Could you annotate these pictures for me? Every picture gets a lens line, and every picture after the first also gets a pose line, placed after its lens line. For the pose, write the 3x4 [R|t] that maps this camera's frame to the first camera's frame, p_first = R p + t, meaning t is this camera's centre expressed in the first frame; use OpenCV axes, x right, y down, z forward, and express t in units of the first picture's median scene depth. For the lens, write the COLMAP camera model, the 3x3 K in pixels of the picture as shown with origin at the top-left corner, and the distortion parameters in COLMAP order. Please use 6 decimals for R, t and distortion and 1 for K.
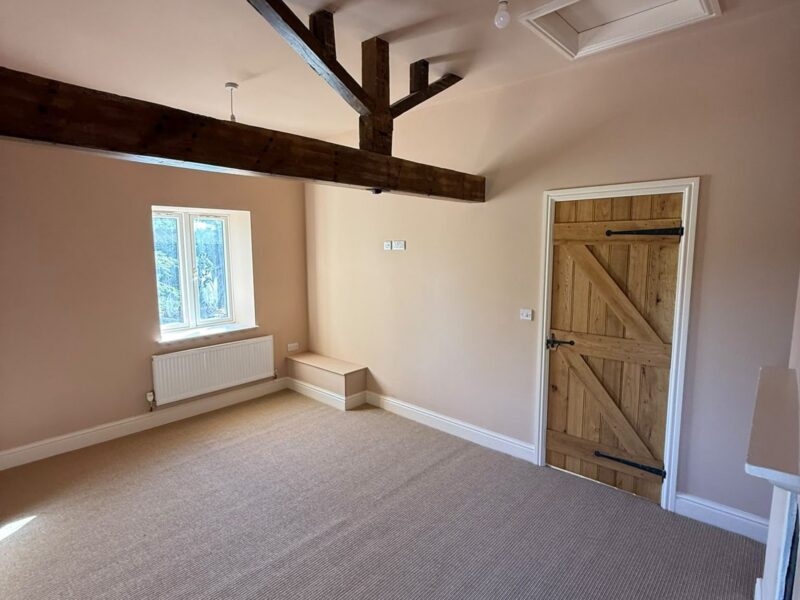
lens RADIAL K [[424.3, 0, 394.1], [0, 424.3, 299.3], [0, 0, 1]] dist [0.015327, -0.010666]
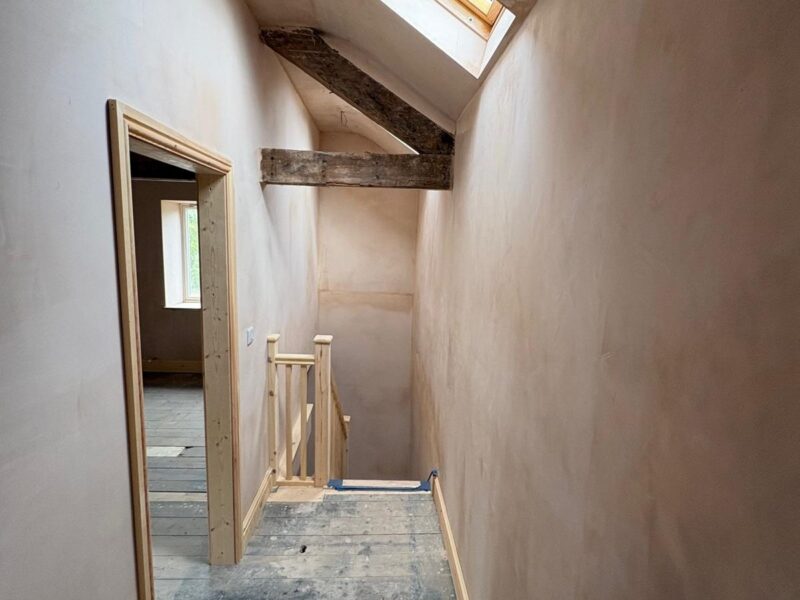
lens RADIAL K [[424.3, 0, 394.1], [0, 424.3, 299.3], [0, 0, 1]] dist [0.015327, -0.010666]
pose [[0.698873, 0.136467, -0.702106, 0.764298], [-0.125435, 0.989801, 0.067529, -0.098384], [0.704161, 0.040874, 0.708863, 0.582093]]
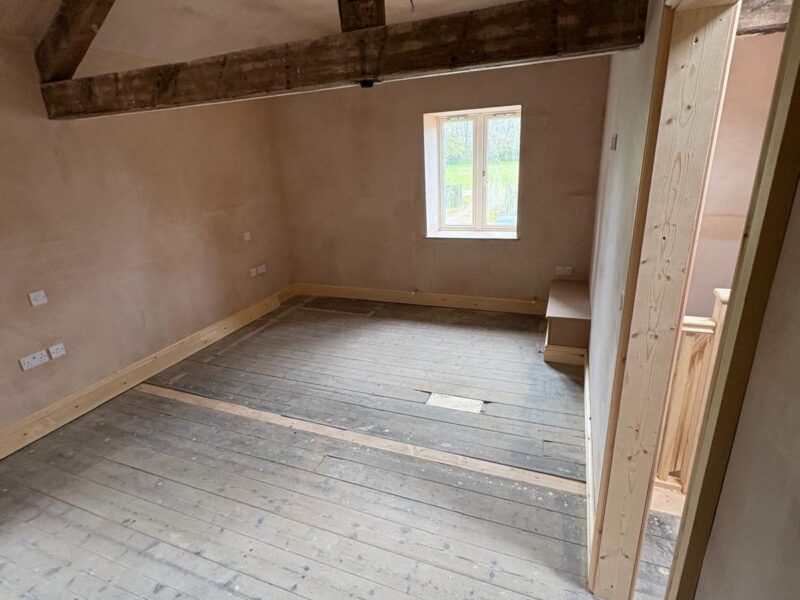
lens RADIAL K [[424.3, 0, 394.1], [0, 424.3, 299.3], [0, 0, 1]] dist [0.015327, -0.010666]
pose [[0.343804, 0.294978, -0.891508, 0.483803], [-0.061741, 0.954428, 0.291986, -0.078282], [0.937010, -0.045343, 0.346348, 0.506362]]
